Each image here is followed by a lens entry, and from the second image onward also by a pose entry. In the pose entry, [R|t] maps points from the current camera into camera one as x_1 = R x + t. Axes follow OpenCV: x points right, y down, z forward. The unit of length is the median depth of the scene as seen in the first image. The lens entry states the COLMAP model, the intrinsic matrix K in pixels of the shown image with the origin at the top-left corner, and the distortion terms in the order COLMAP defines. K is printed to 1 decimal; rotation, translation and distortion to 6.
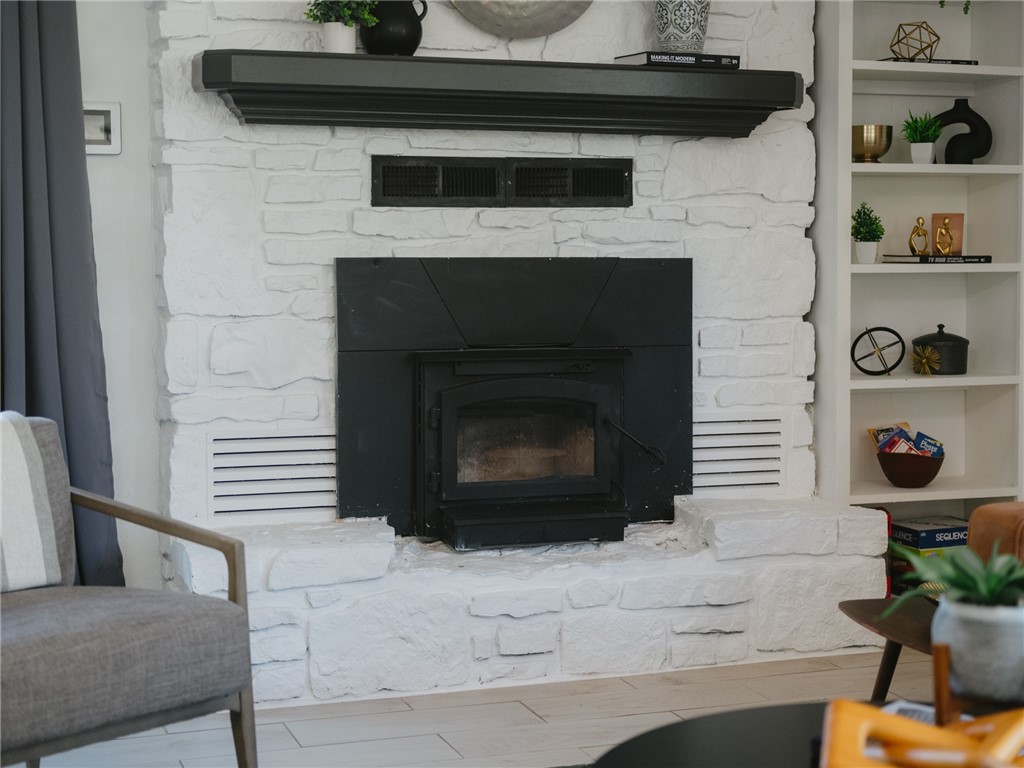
lens RADIAL K [[1507.6, 0, 512.0], [0, 1507.6, 384.0], [0, 0, 1]] dist [-0.006784, 0.033171]
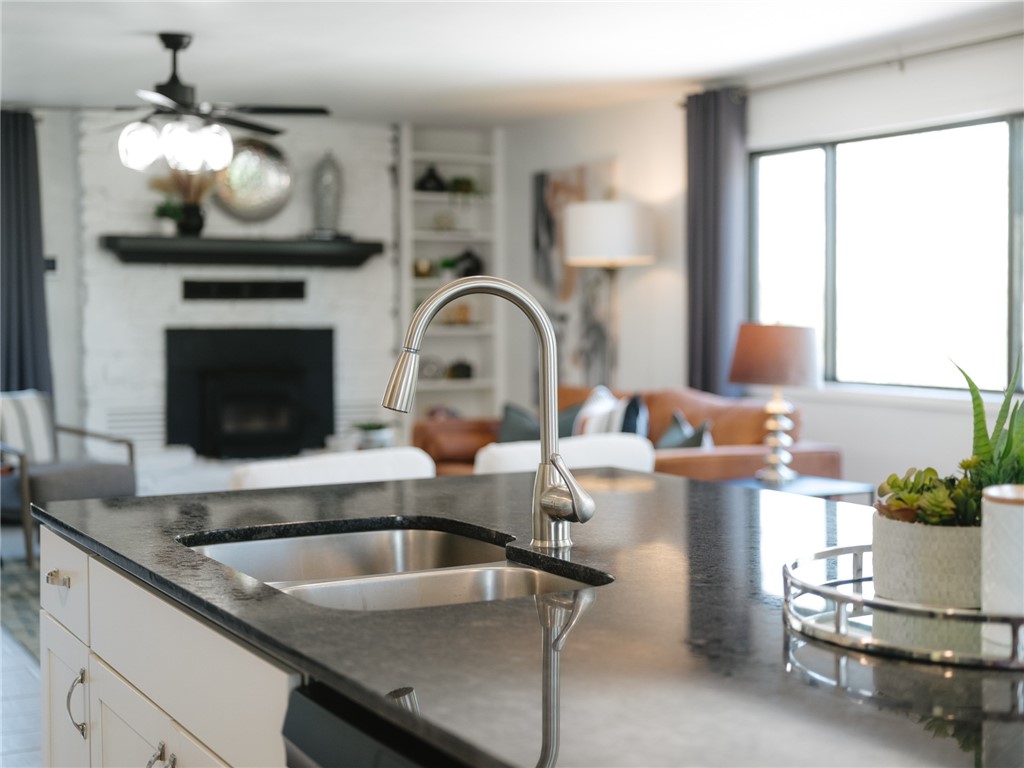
lens RADIAL K [[1507.6, 0, 512.0], [0, 1507.6, 384.0], [0, 0, 1]] dist [-0.006784, 0.033171]
pose [[0.991288, -0.004034, 0.131648, 0.082737], [0.007649, 0.999607, -0.026960, 0.055699], [-0.131488, 0.027732, 0.990930, -1.084877]]
